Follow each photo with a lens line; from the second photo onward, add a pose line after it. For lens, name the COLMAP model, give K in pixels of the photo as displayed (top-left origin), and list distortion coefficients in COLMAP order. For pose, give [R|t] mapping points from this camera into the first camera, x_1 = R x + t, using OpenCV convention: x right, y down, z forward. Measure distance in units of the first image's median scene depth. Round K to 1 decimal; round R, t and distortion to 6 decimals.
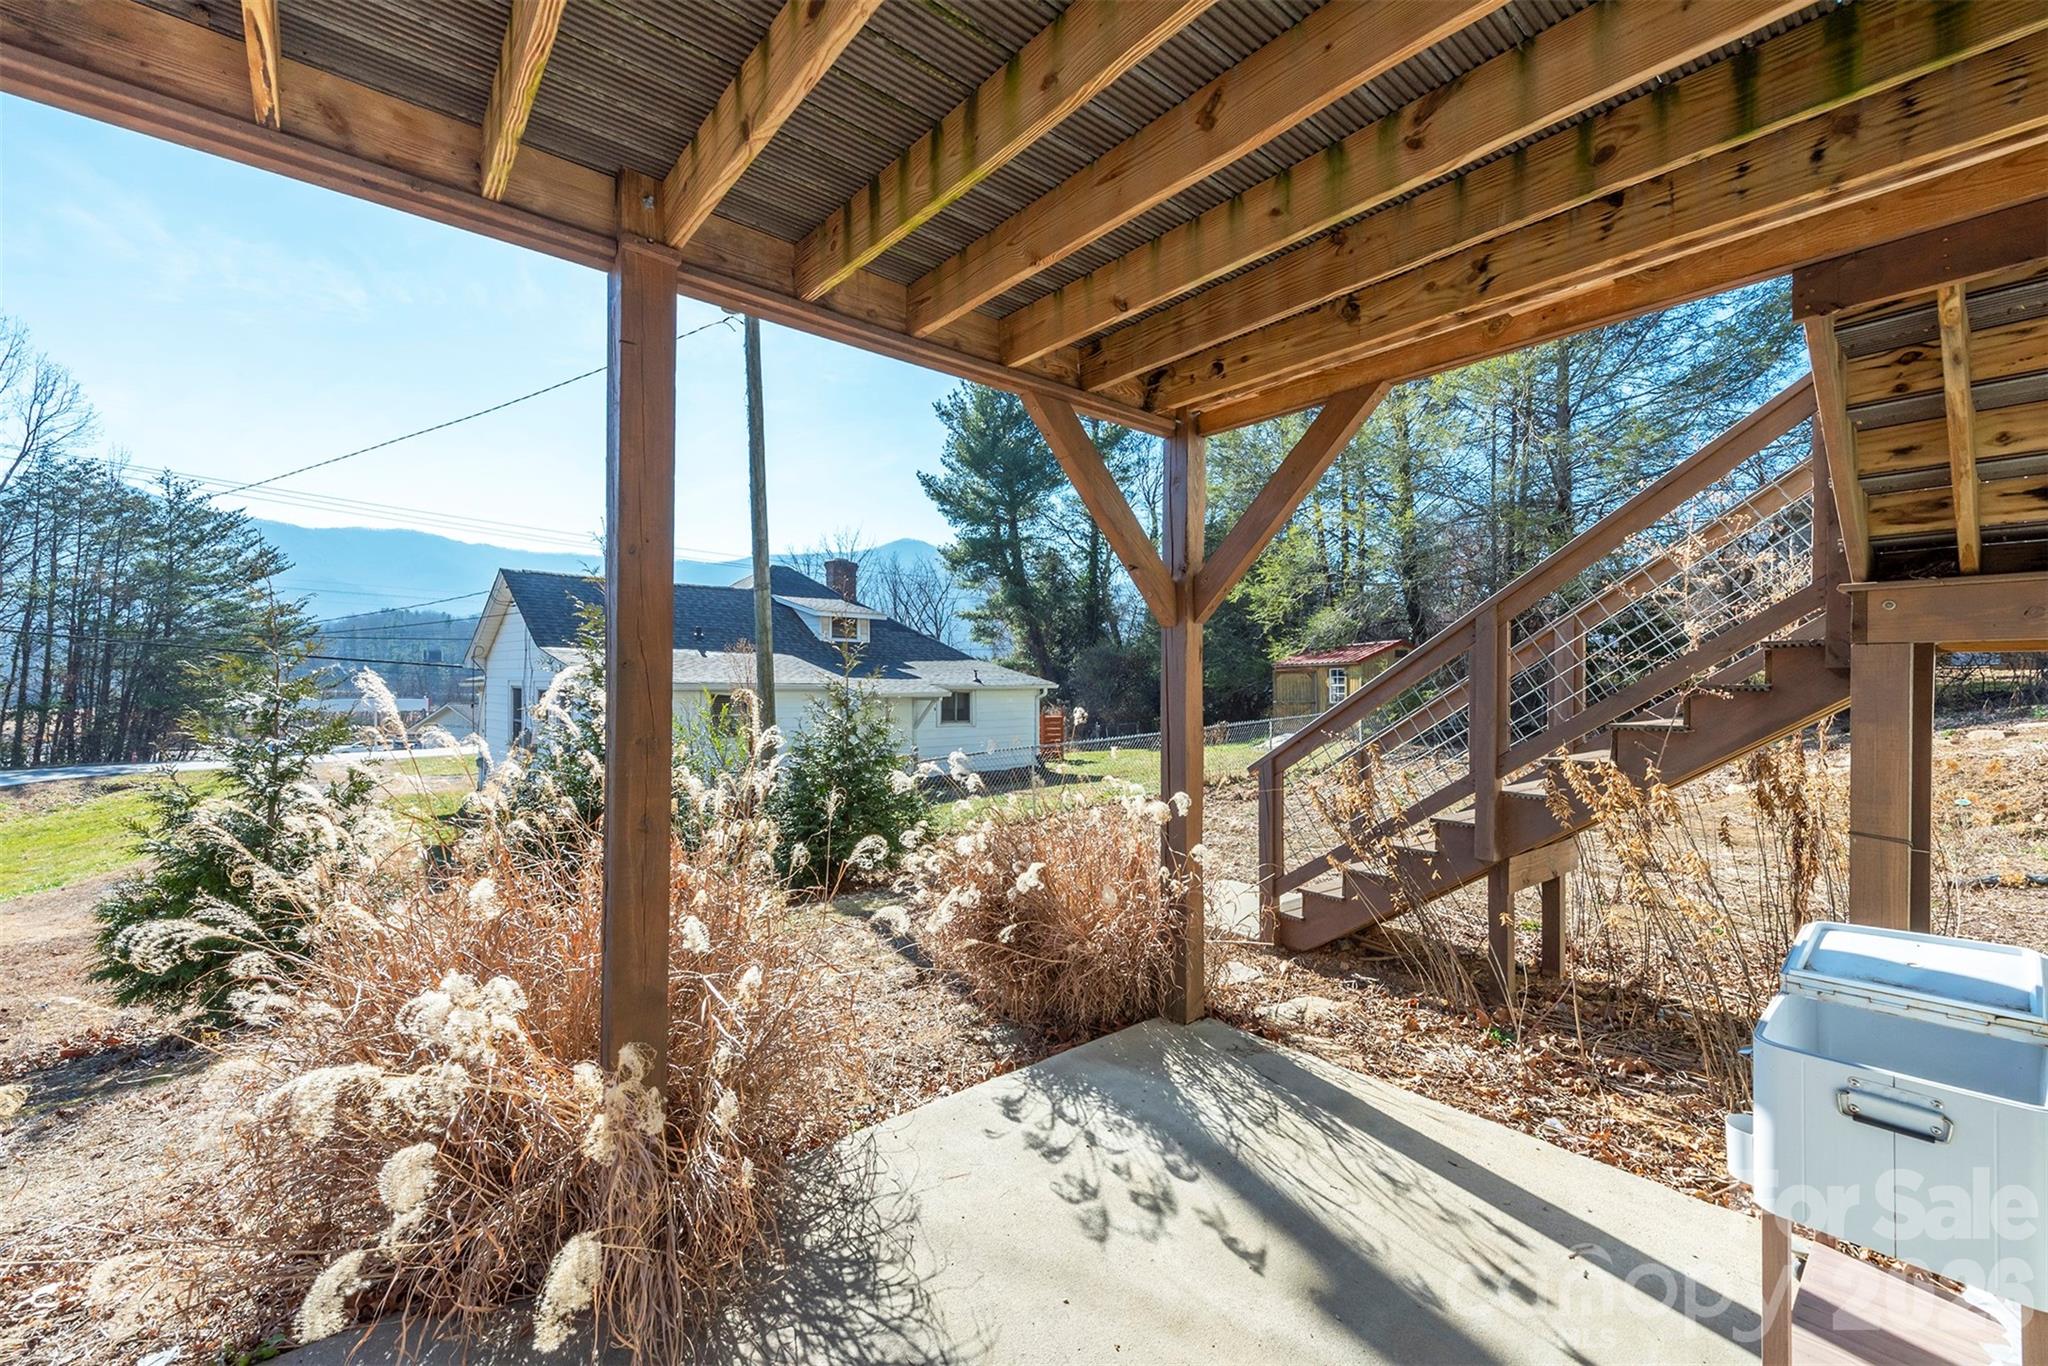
lens RADIAL K [[819.4, 0, 1033.1], [0, 819.4, 684.3], [0, 0, 1]] dist [0.007298, -0.000519]
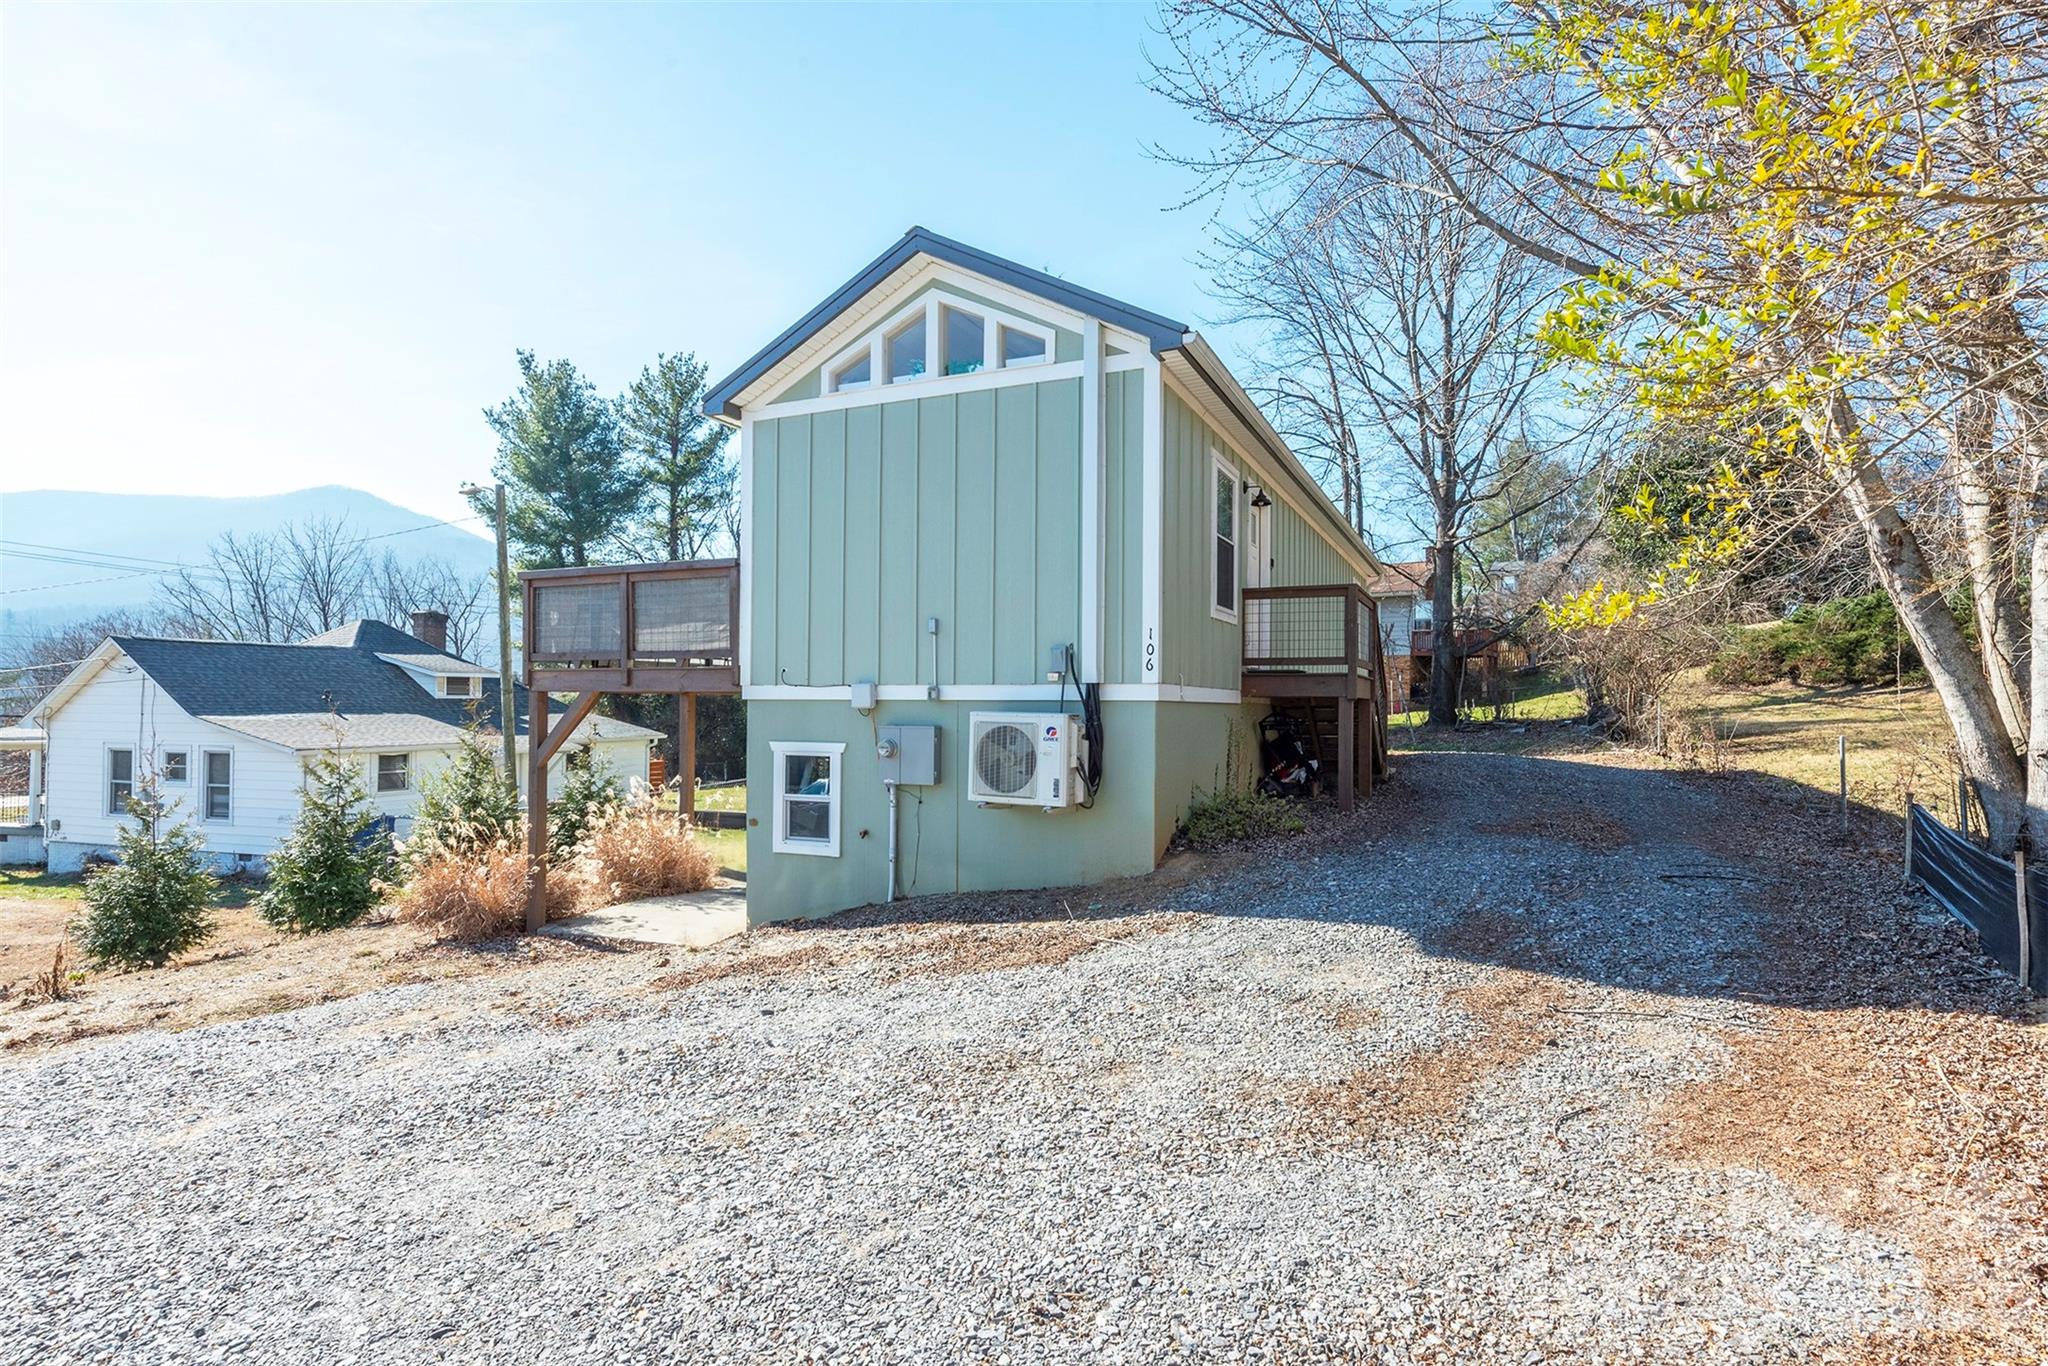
lens RADIAL K [[1029.3, 0, 1032.4], [0, 1029.3, 694.7], [0, 0, 1]] dist [0.003655, 0.000143]
pose [[0.905629, 0.000443, 0.424071, -0.665245], [0.003572, 0.999956, -0.008672, -0.235936], [-0.424057, 0.009368, 0.905587, -3.104615]]
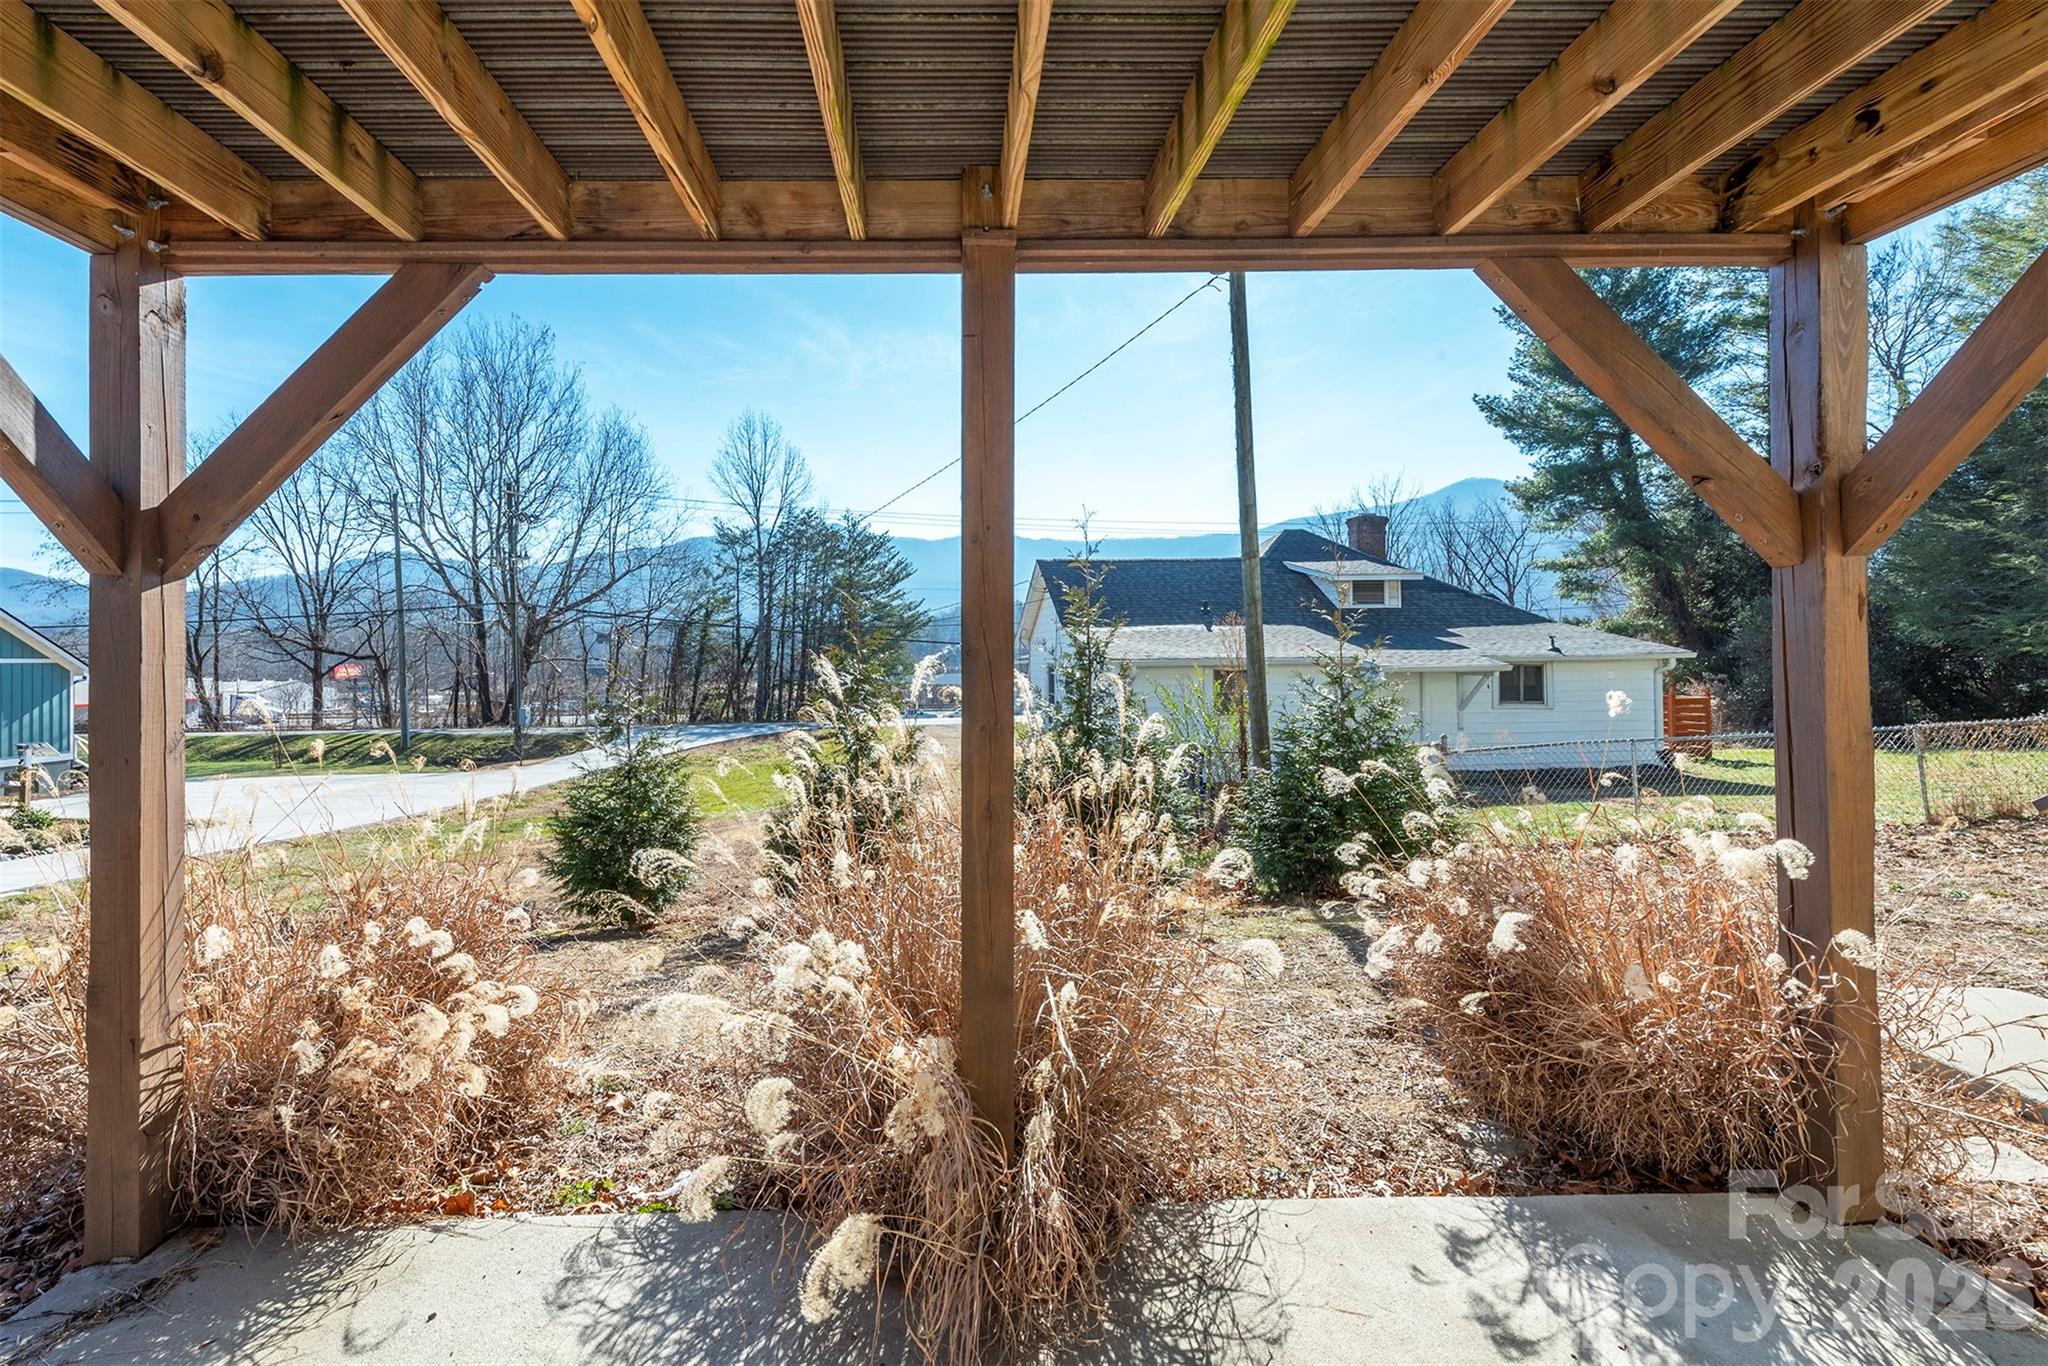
lens RADIAL K [[859.7, 0, 959.0], [0, 859.7, 649.5], [0, 0, 1]] dist [0.004473, -0.002024]
pose [[0.768613, -0.020619, -0.639382, 0.102757], [0.014736, 0.999786, -0.014527, -0.006312], [0.639544, 0.001744, 0.768752, 0.102871]]
